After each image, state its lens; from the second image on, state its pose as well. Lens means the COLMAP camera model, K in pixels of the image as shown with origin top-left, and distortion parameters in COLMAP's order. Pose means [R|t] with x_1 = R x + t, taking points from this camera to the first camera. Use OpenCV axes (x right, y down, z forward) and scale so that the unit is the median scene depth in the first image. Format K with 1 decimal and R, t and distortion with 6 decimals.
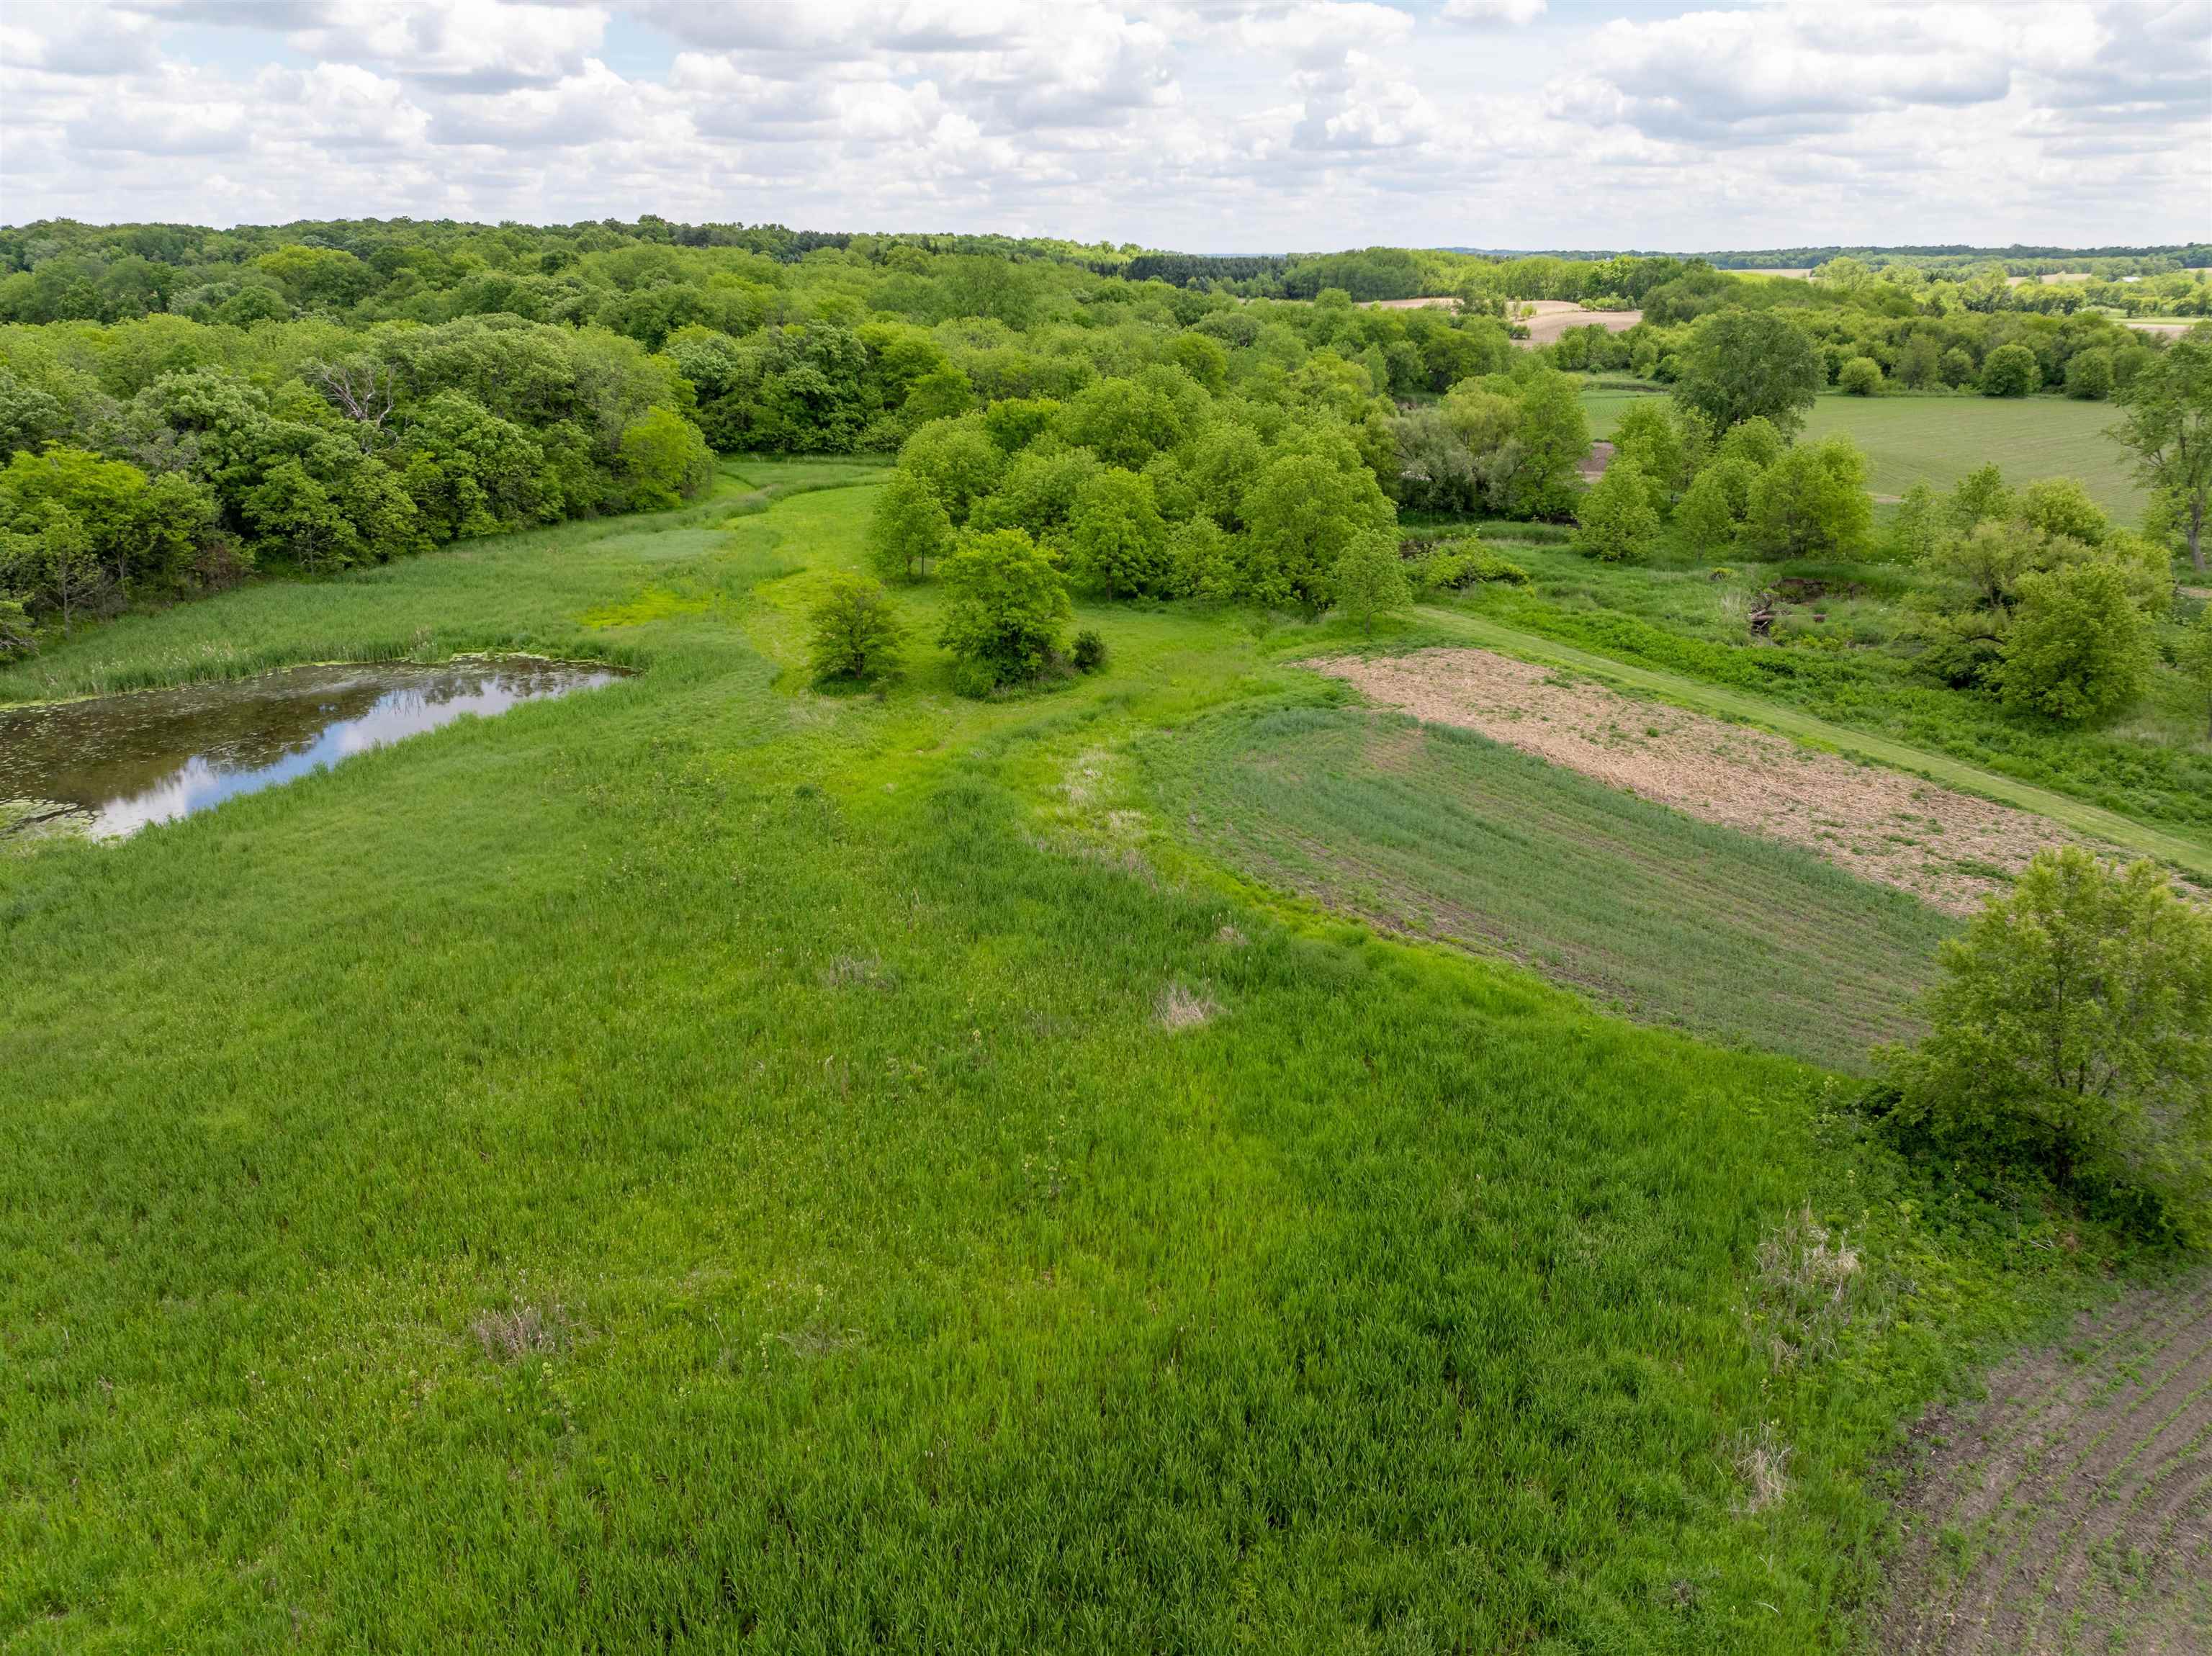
lens RADIAL K [[1570.2, 0, 1116.4], [0, 1570.2, 796.7], [0, 0, 1]] dist [-0.042507, 0.003644]
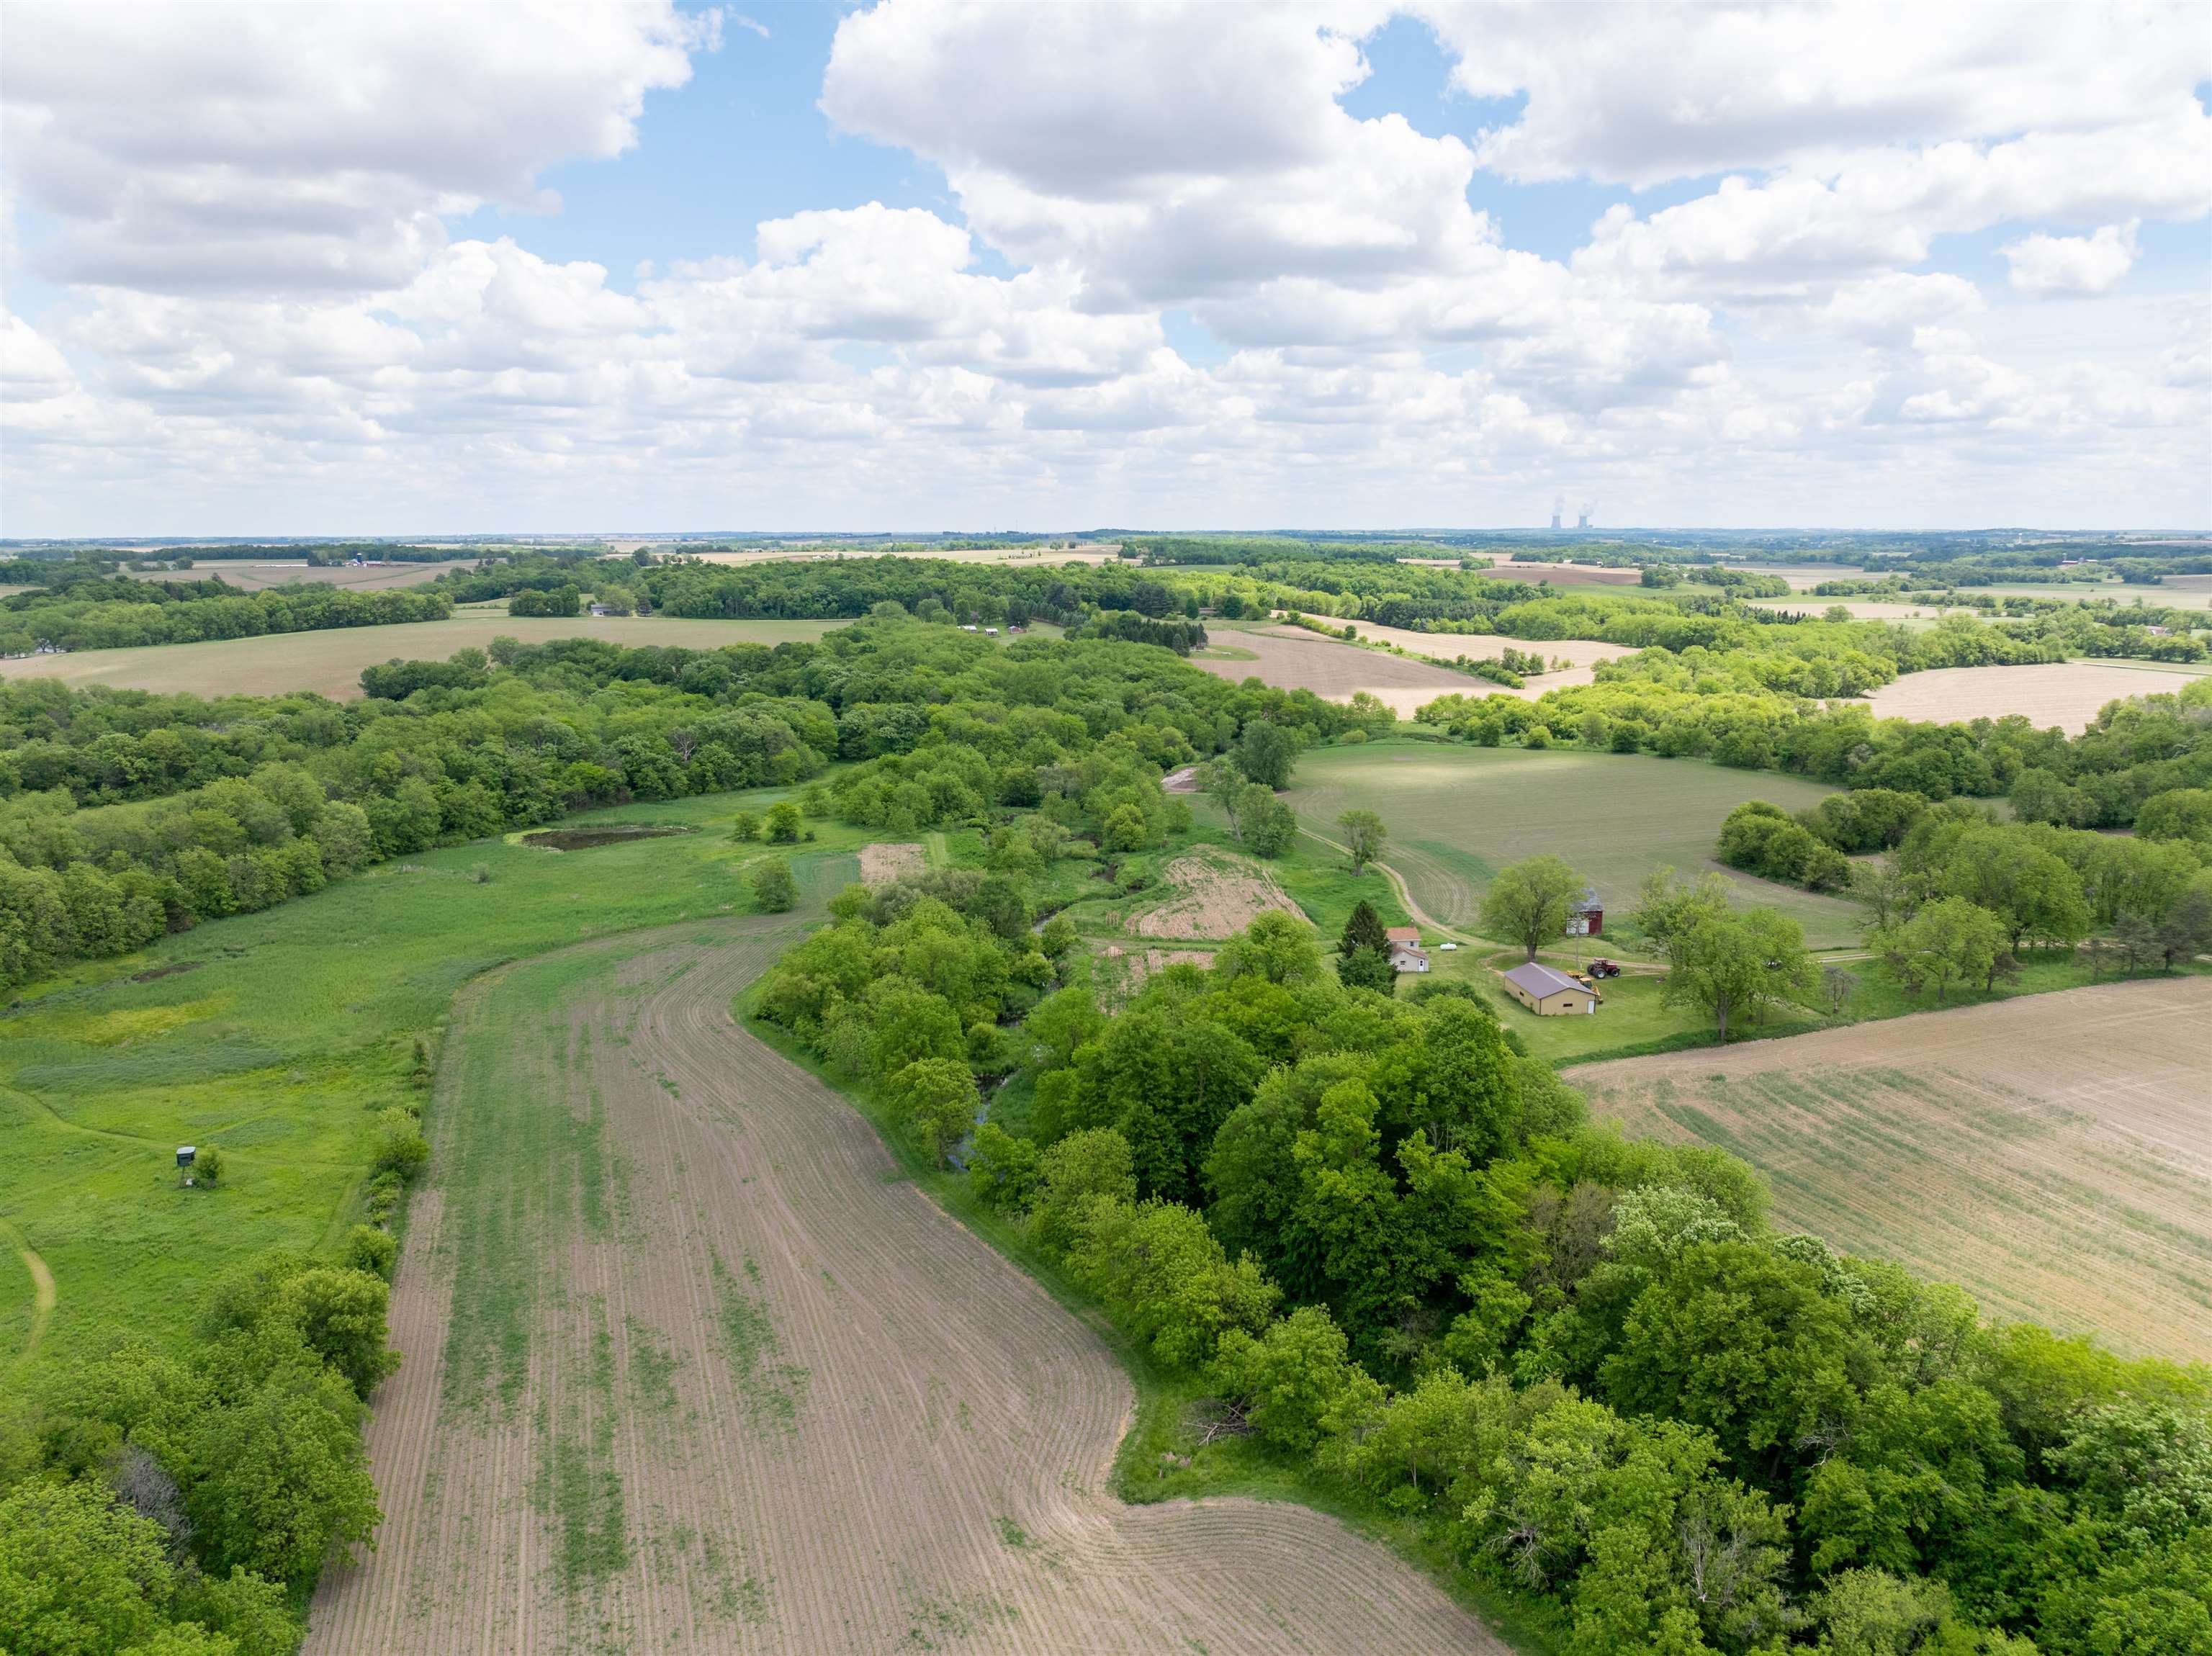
lens RADIAL K [[1553.7, 0, 1104.4], [0, 1553.7, 830.7], [0, 0, 1]] dist [-0.022252, -0.002226]
pose [[0.939436, 0.064832, -0.336537, 1.210054], [-0.110994, 0.986576, -0.119781, 0.164025], [0.324254, 0.149880, 0.934021, -1.405392]]
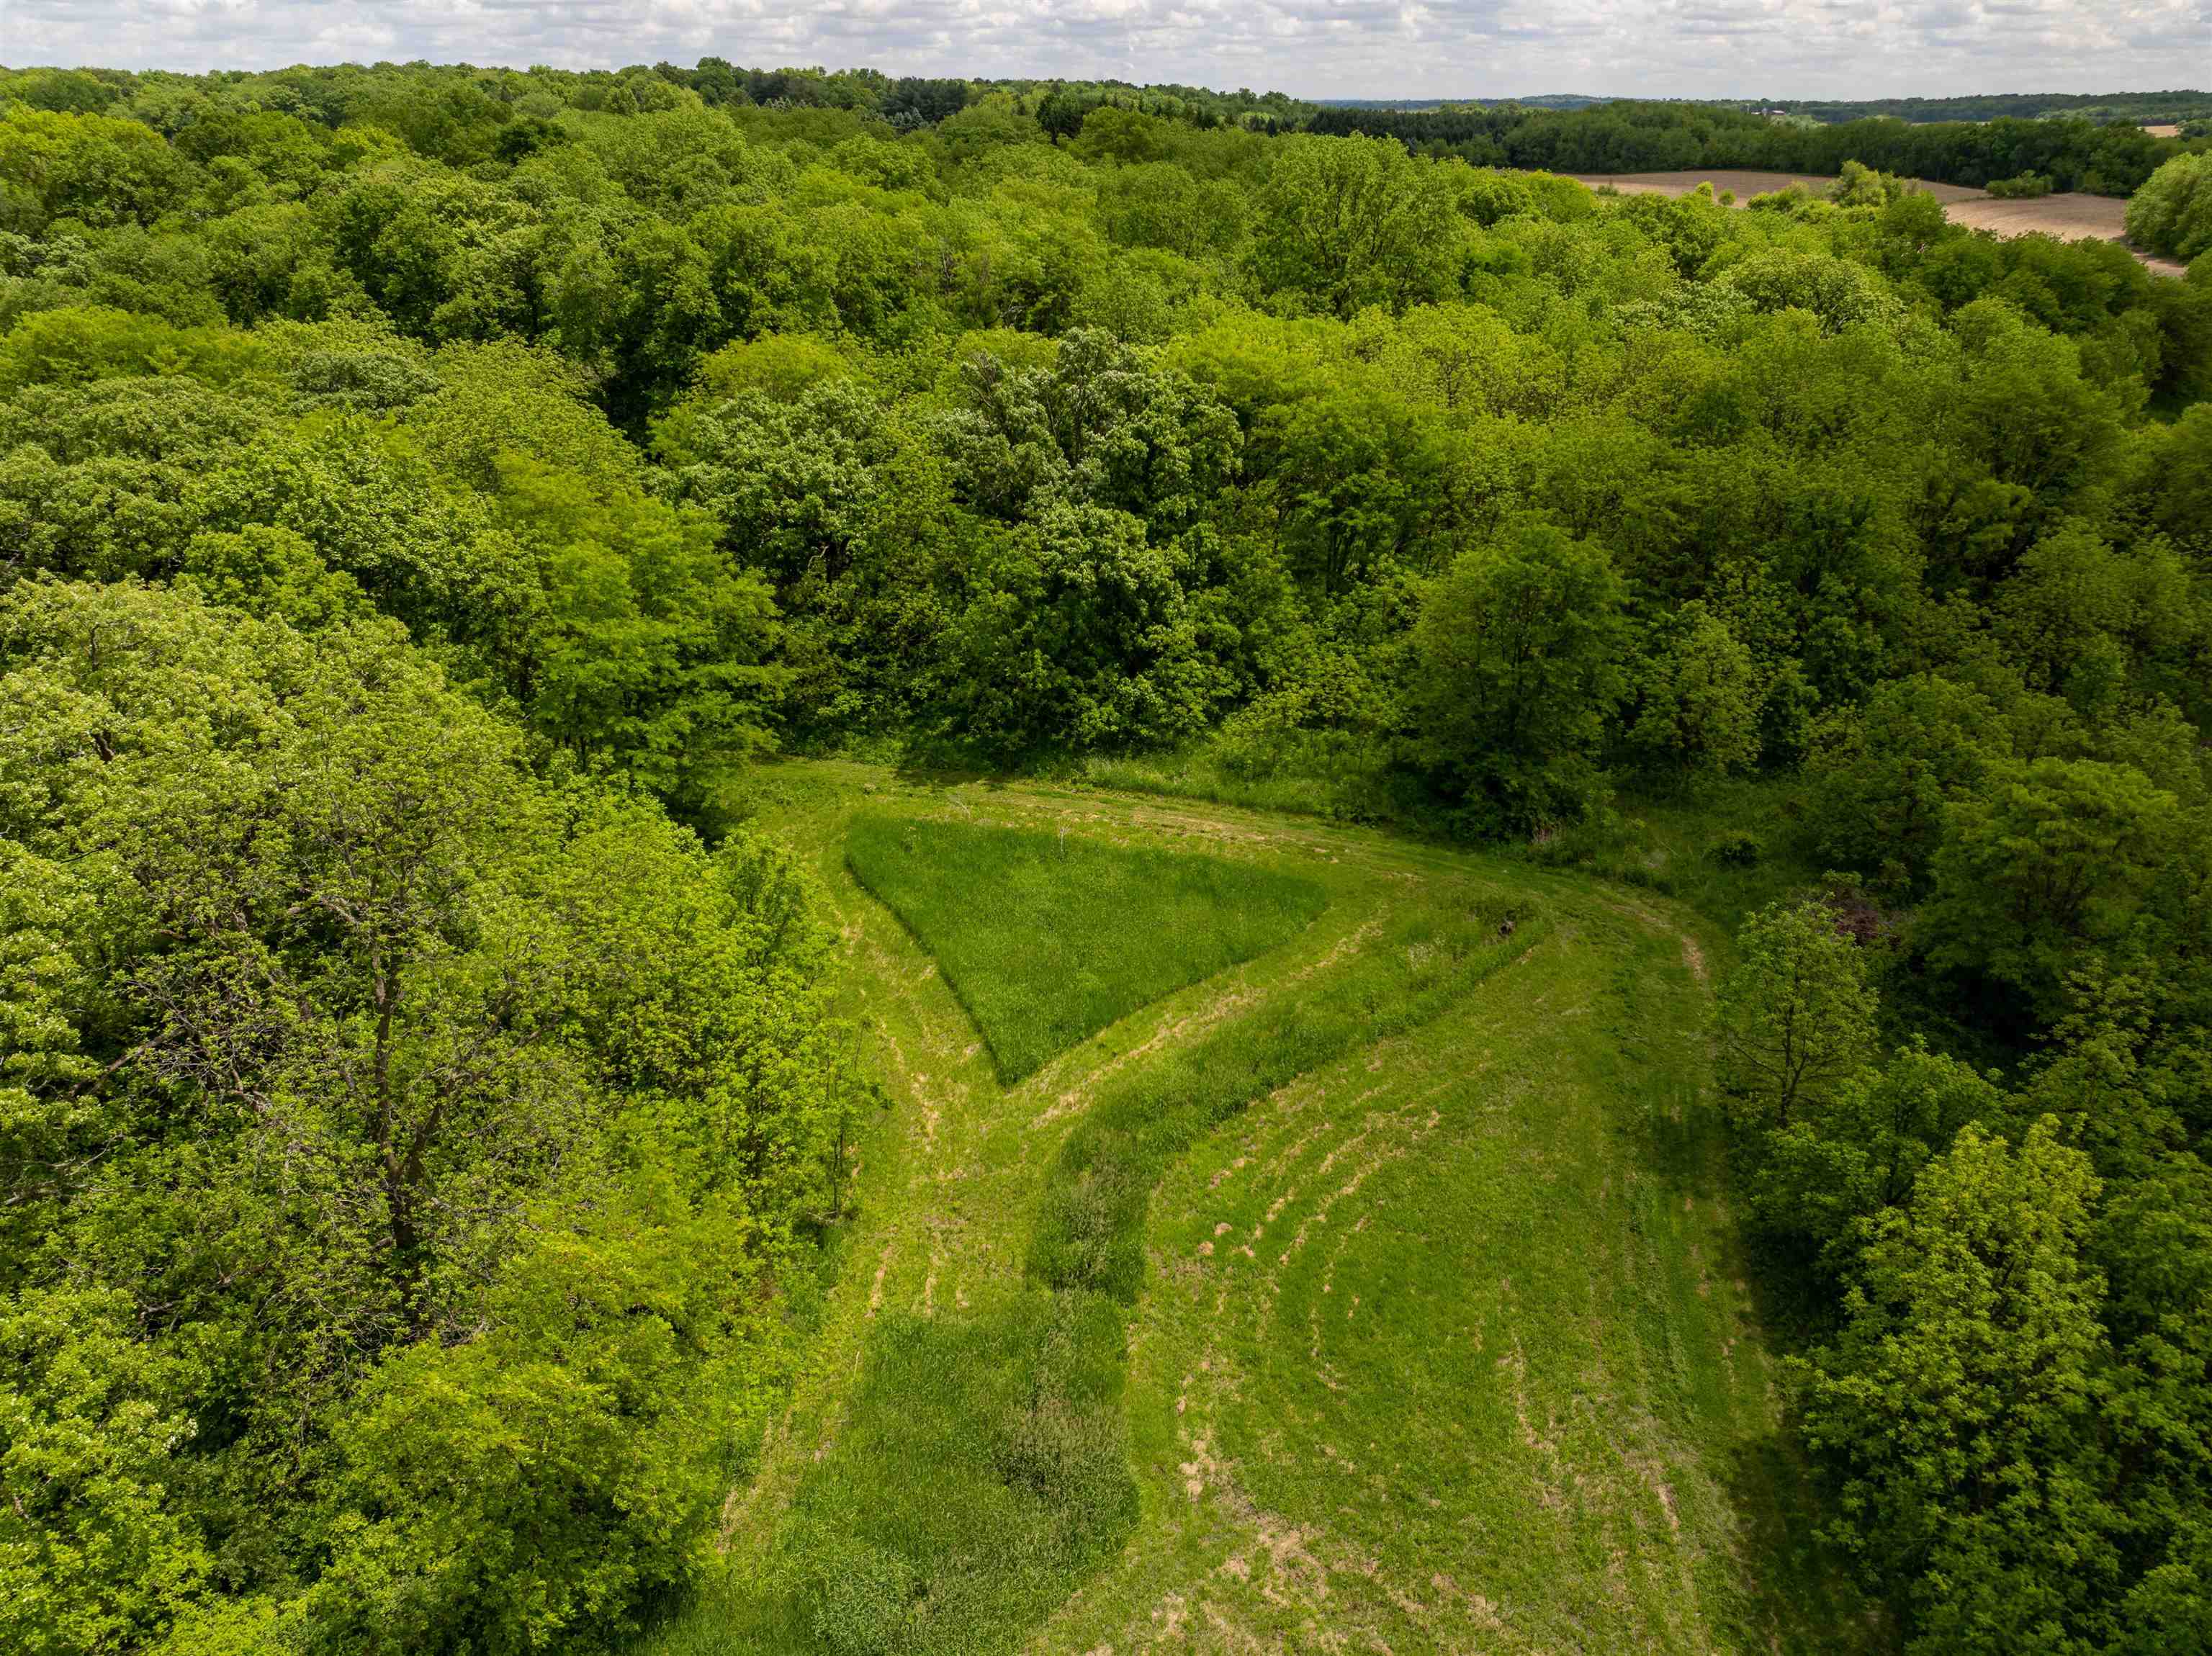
lens RADIAL K [[1546.3, 0, 1109.1], [0, 1546.3, 825.6], [0, 0, 1]] dist [-0.035817, 0.007544]
pose [[0.998662, 0.019564, -0.047873, -0.238938], [-0.014340, 0.994141, 0.107140, -0.323933], [0.049689, -0.106310, 0.993091, 0.882027]]
